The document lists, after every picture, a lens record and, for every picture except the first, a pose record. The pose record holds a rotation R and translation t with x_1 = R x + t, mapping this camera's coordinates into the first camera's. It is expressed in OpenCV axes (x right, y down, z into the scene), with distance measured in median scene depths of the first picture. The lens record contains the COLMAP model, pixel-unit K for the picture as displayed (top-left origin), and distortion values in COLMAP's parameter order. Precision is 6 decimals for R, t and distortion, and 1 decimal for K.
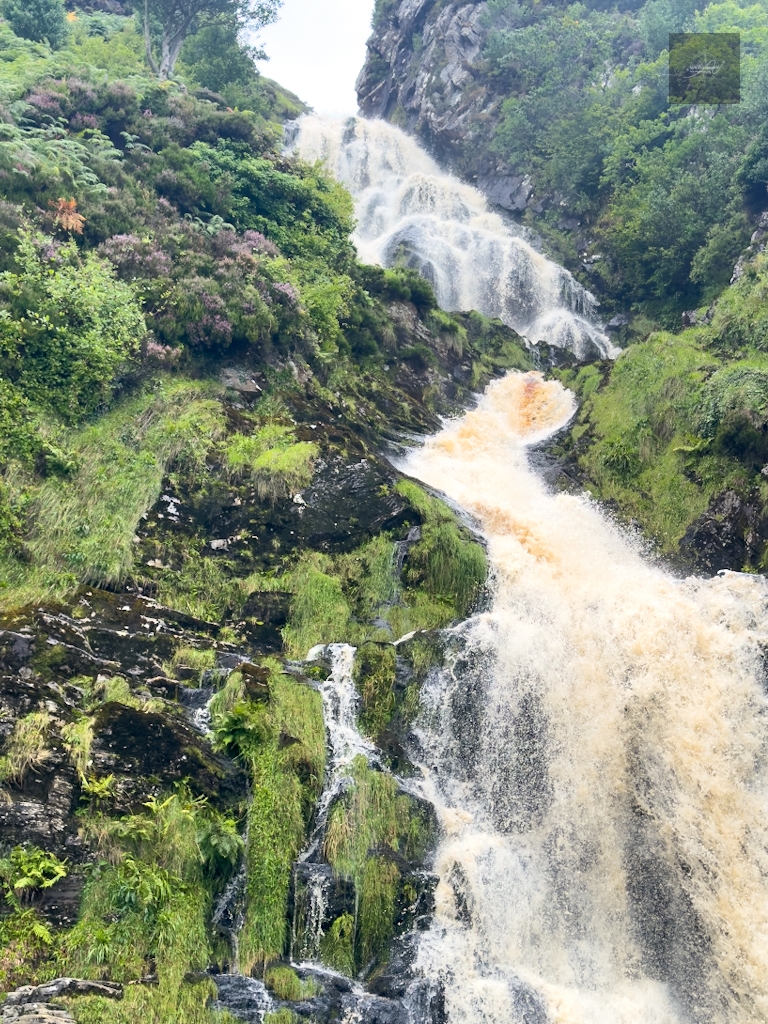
lens RADIAL K [[1317.1, 0, 403.4], [0, 1317.1, 516.5], [0, 0, 1]] dist [0.151894, -0.051140]
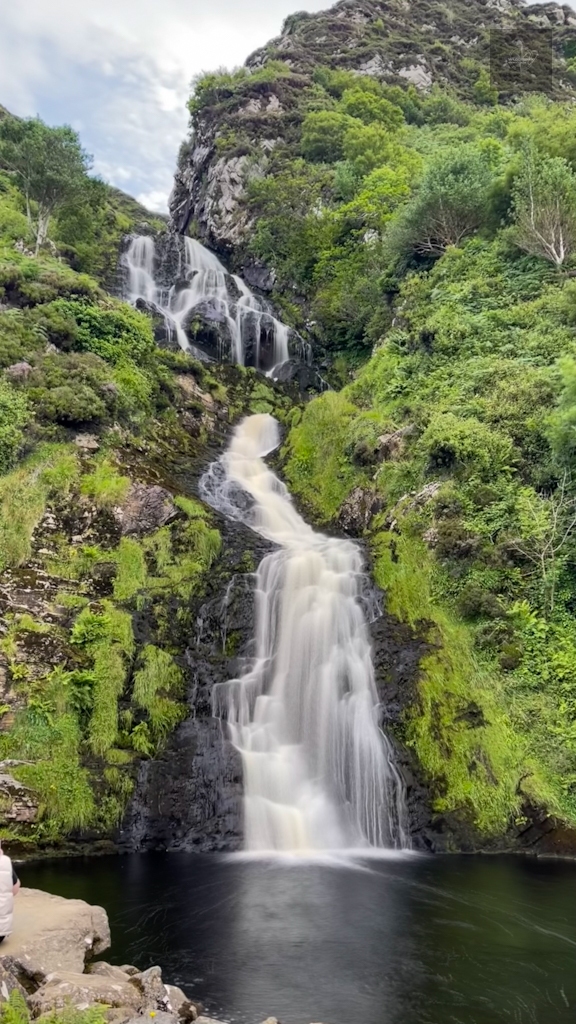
lens RADIAL K [[877.9, 0, 288.0], [0, 877.9, 512.0], [0, 0, 1]] dist [0.059772, -0.008602]
pose [[0.996893, -0.040520, 0.067550, 0.066187], [0.036075, 0.997182, 0.065784, -0.074349], [-0.070025, -0.063143, 0.995545, -0.238126]]
